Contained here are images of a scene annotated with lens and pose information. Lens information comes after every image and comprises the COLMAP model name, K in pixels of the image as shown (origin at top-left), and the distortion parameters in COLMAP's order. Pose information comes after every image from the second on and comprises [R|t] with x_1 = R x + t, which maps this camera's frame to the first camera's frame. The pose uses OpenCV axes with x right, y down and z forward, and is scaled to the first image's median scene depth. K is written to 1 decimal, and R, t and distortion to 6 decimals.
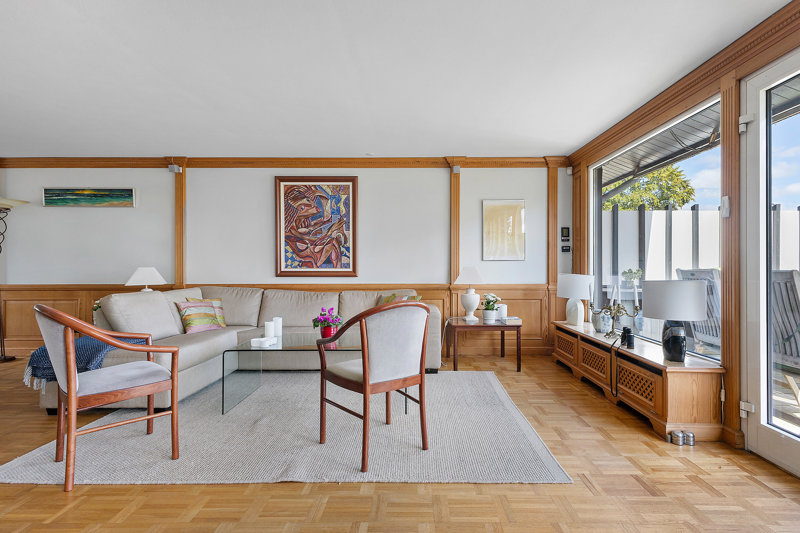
lens RADIAL K [[412.4, 0, 401.6], [0, 412.4, 268.9], [0, 0, 1]] dist [-0.000175, 0.000481]
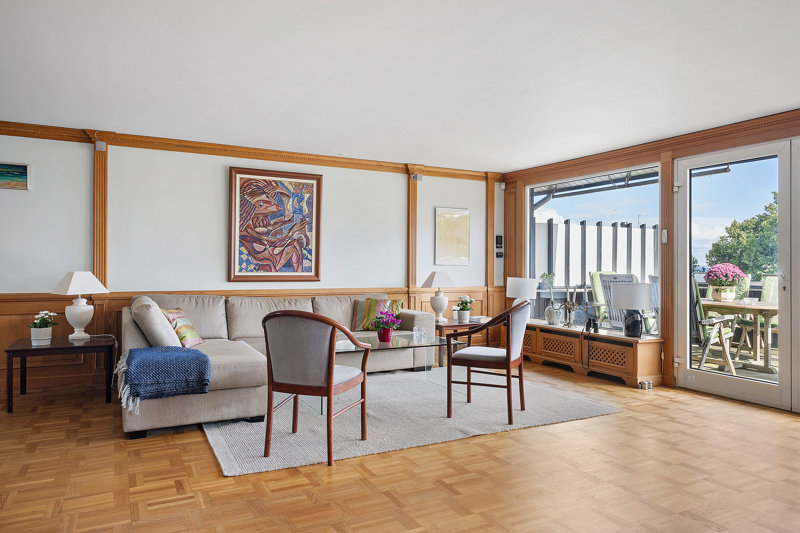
lens RADIAL K [[539.4, 0, 399.7], [0, 539.4, 262.5], [0, 0, 1]] dist [-0.002187, -0.000767]
pose [[0.887081, 0.007946, 0.461546, -0.514117], [-0.003437, 0.999938, -0.010610, -0.011354], [-0.461602, 0.007826, 0.887053, -0.175048]]
